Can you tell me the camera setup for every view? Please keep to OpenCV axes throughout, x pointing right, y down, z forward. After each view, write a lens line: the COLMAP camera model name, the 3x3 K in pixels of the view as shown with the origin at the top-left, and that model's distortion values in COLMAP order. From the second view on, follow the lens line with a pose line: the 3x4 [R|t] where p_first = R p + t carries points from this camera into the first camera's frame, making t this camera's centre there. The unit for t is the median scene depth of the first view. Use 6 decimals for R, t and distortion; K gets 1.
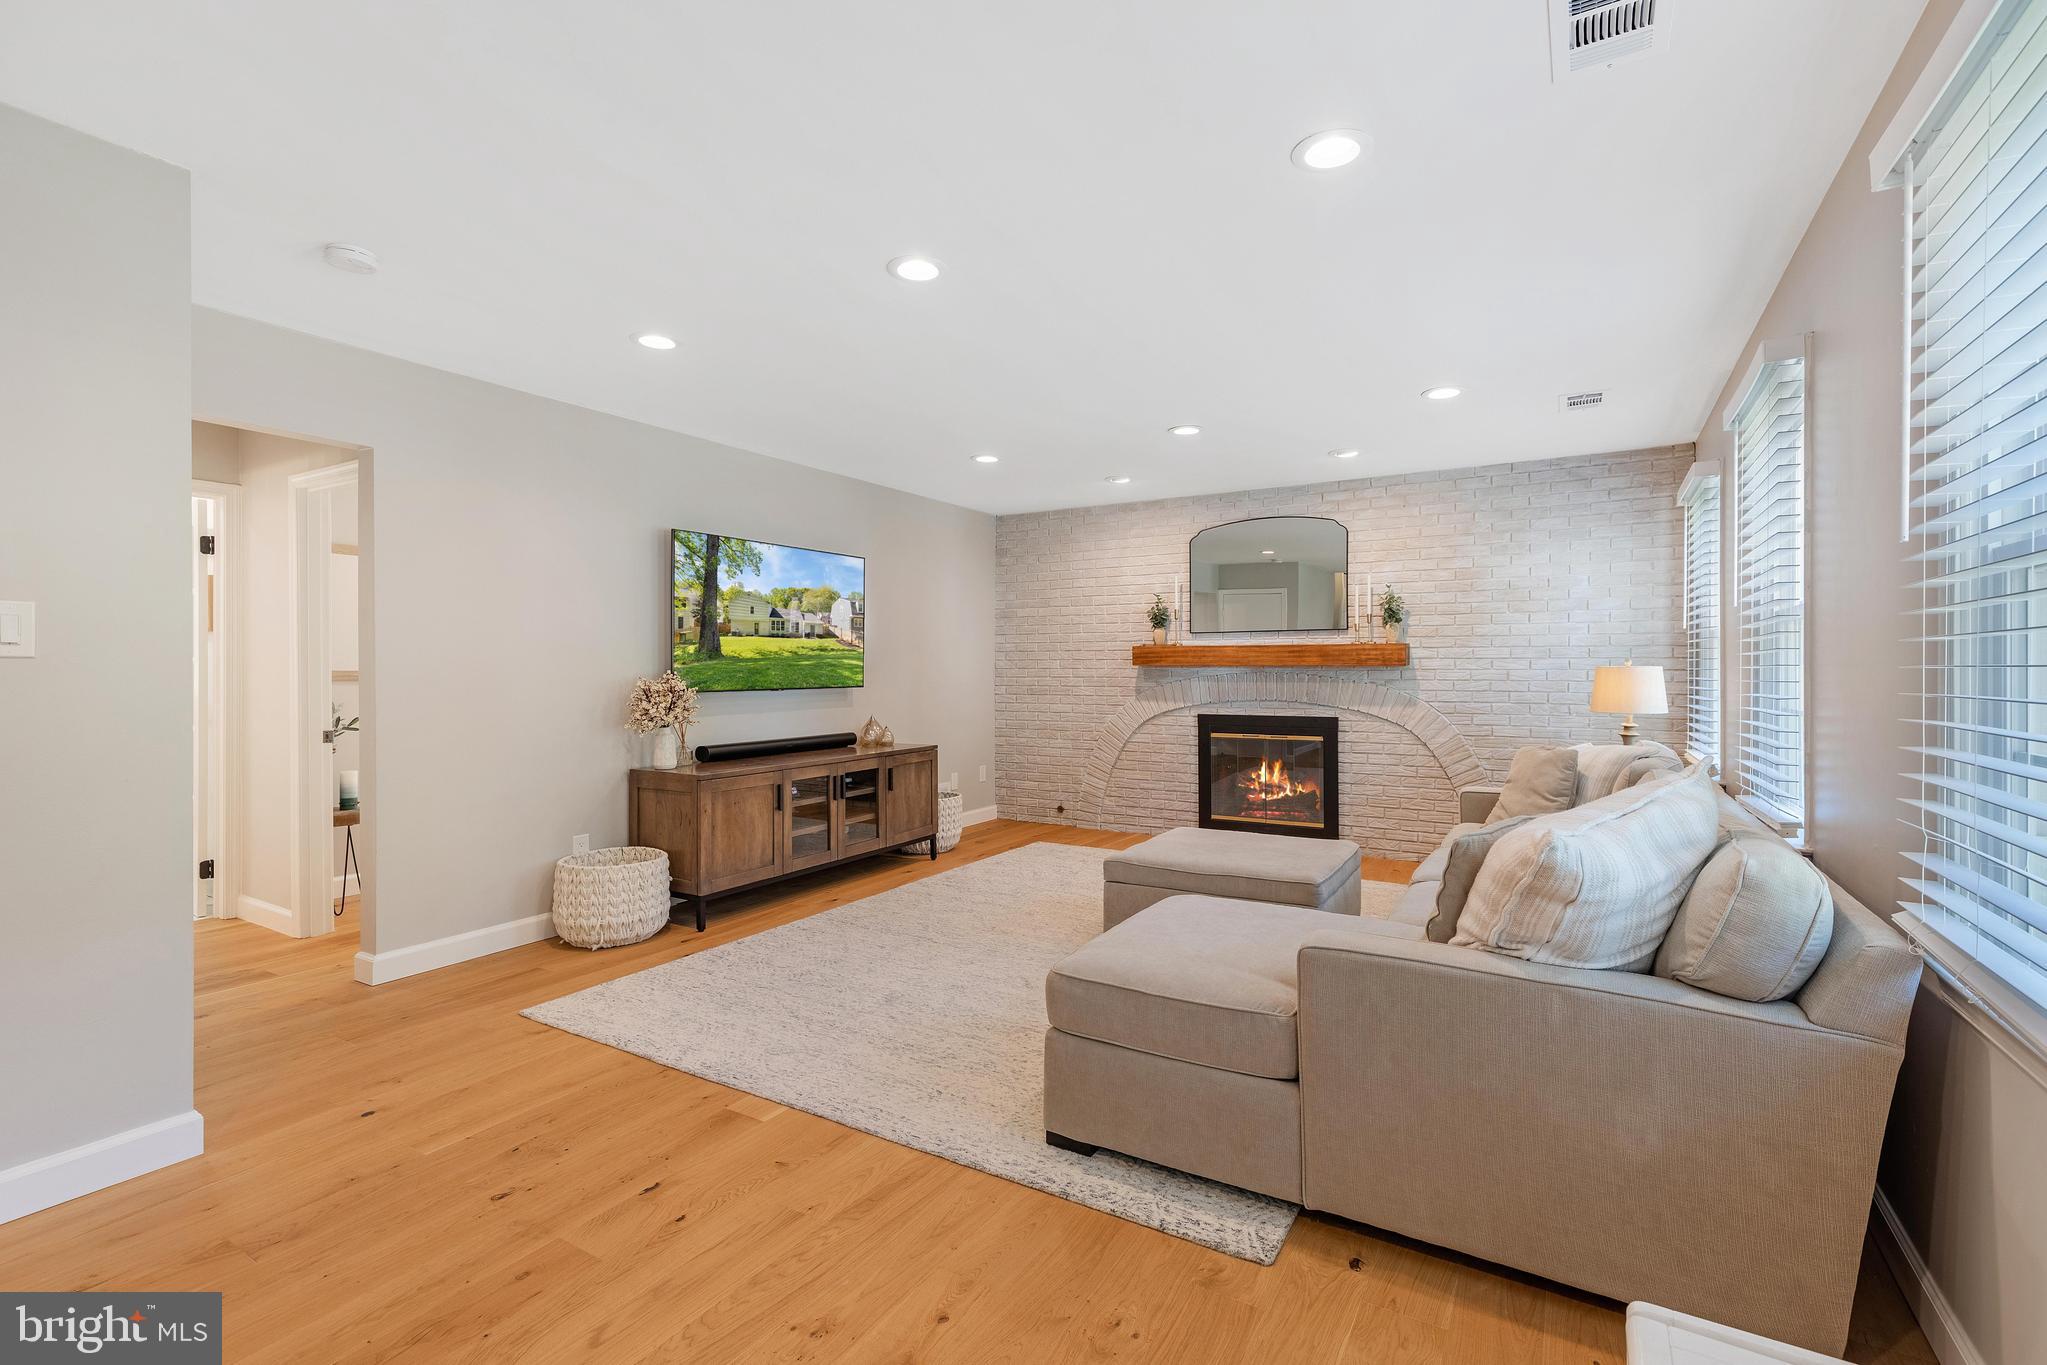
lens RADIAL K [[921.9, 0, 1022.2], [0, 921.9, 668.4], [0, 0, 1]] dist [0.006419, -0.000877]
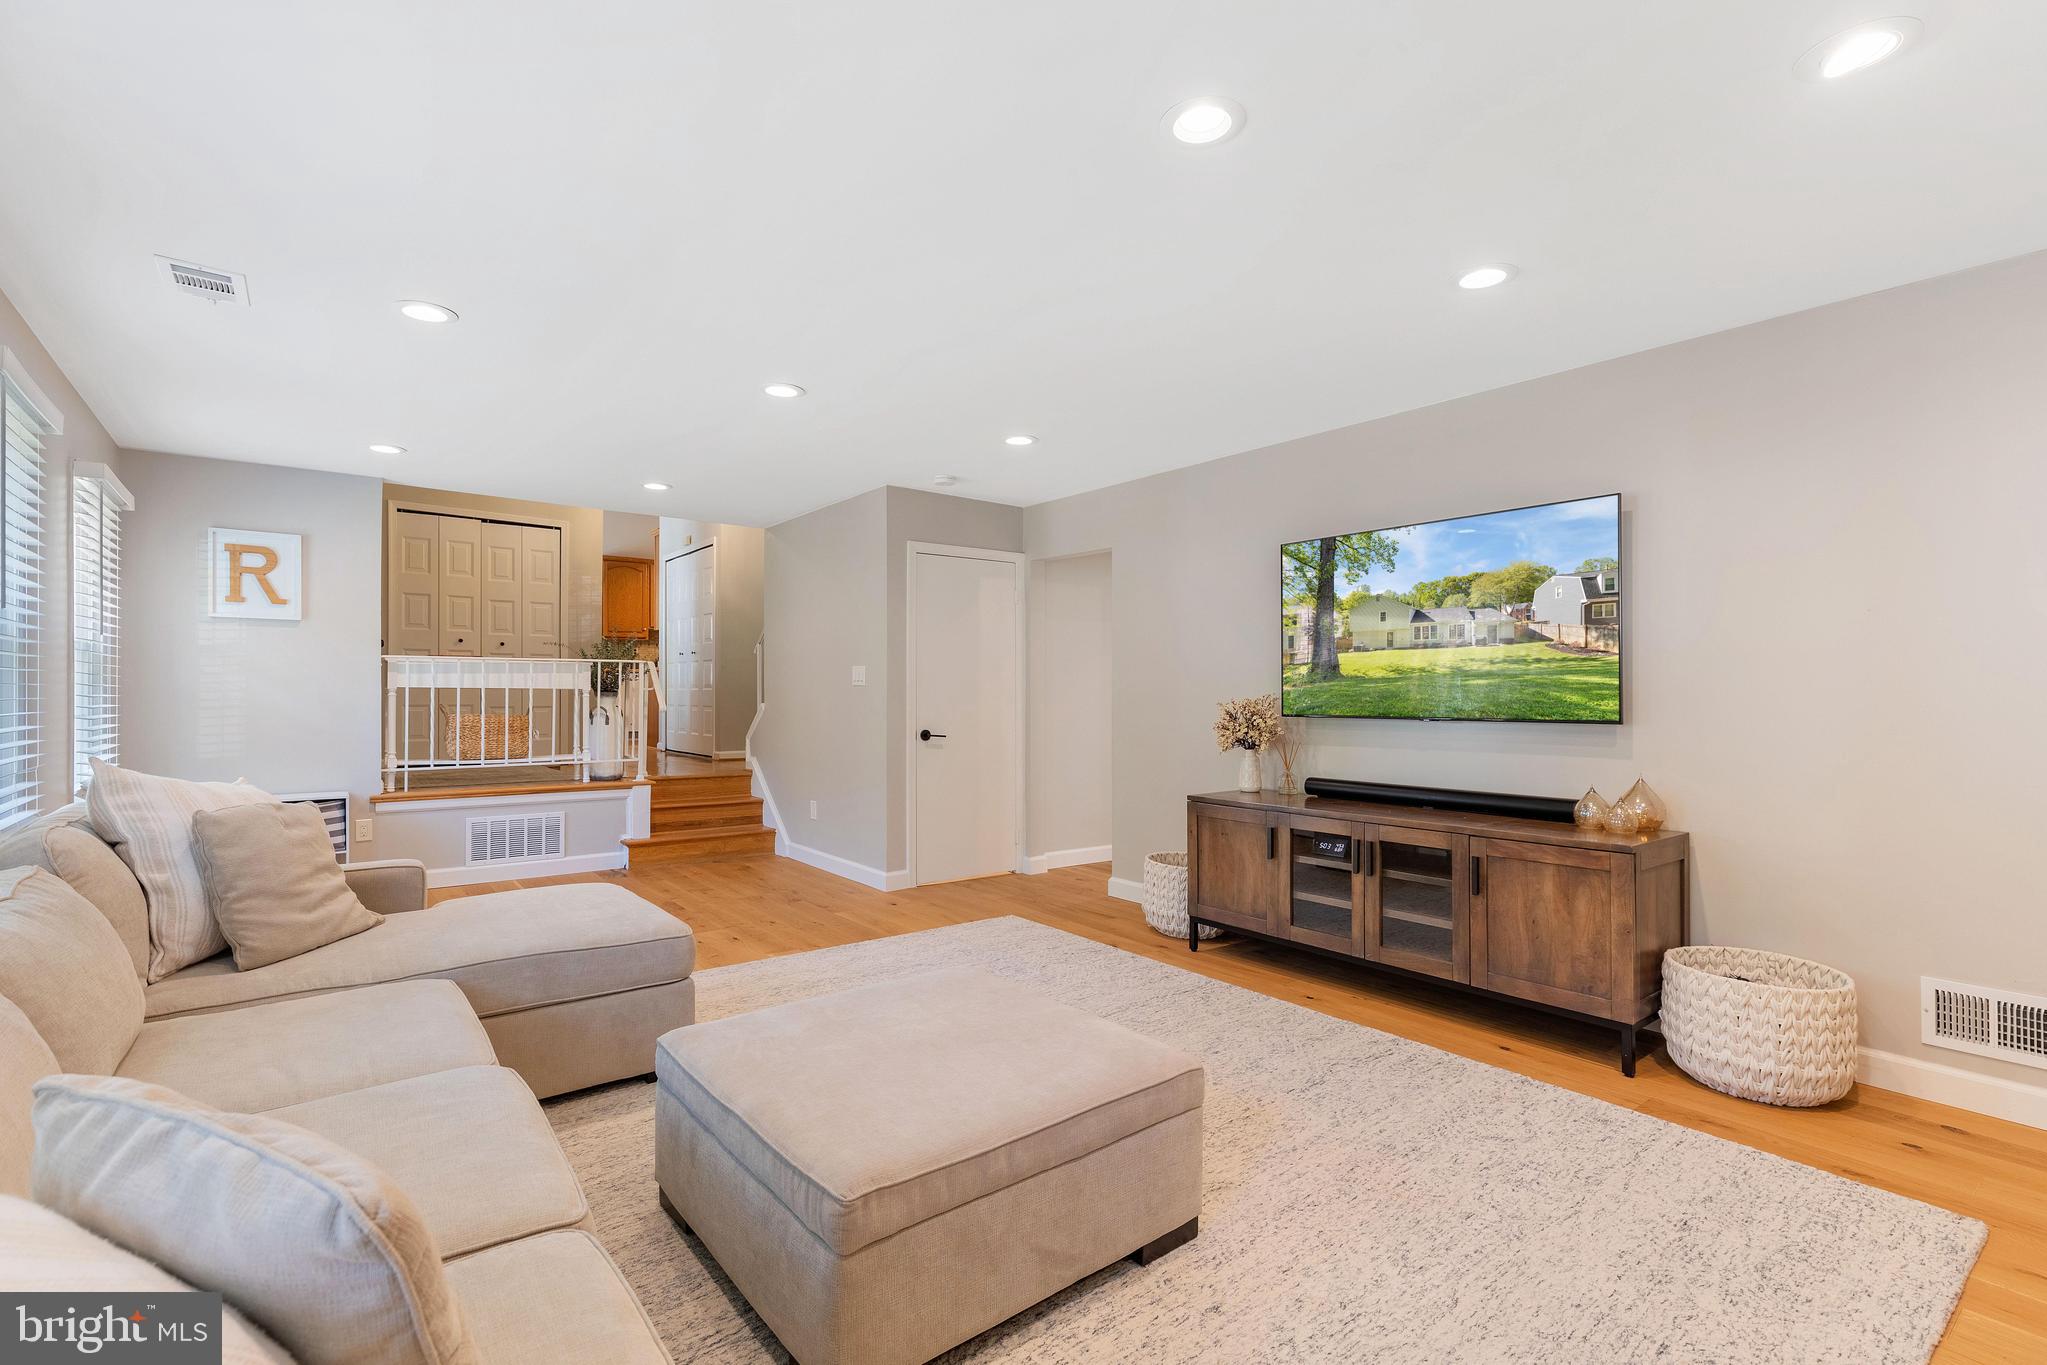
lens RADIAL K [[921.9, 0, 1024.4], [0, 921.9, 695.2], [0, 0, 1]] dist [0.006419, -0.000877]
pose [[-0.359727, 0.001856, -0.933056, 0.537173], [-0.002903, 0.999991, 0.003108, 0.002138], [0.933053, 0.003827, -0.359719, 0.967300]]
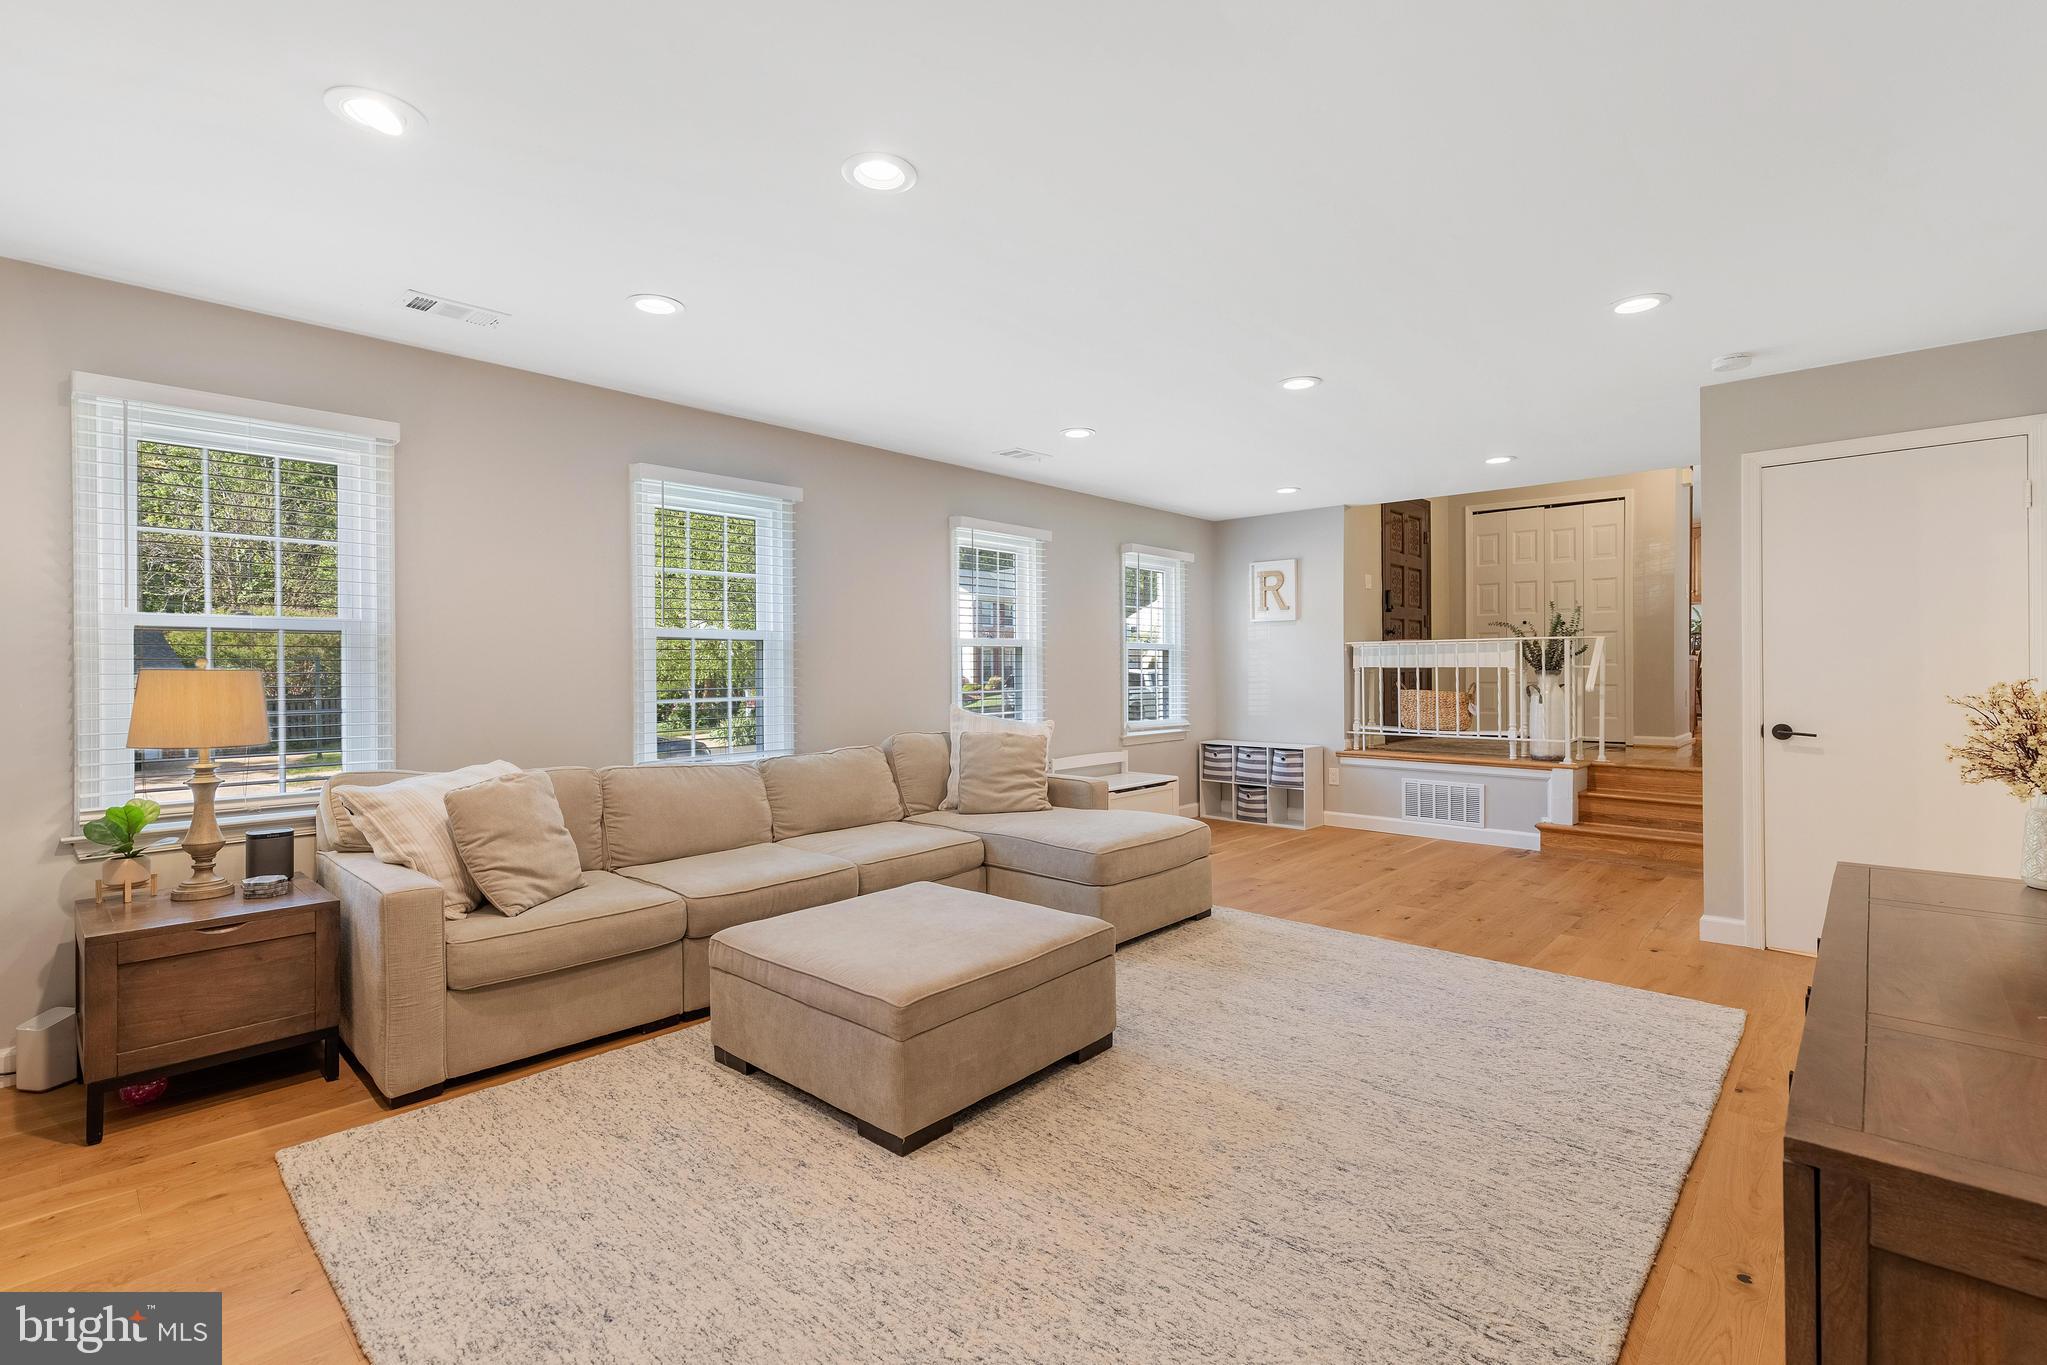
lens RADIAL K [[921.9, 0, 1042.5], [0, 921.9, 672.5], [0, 0, 1]] dist [0.006419, -0.000877]
pose [[-0.982359, 0.004586, 0.186950, 0.005110], [0.004824, 0.999988, 0.000815, 0.002673], [-0.186944, 0.001703, -0.982369, 1.308375]]
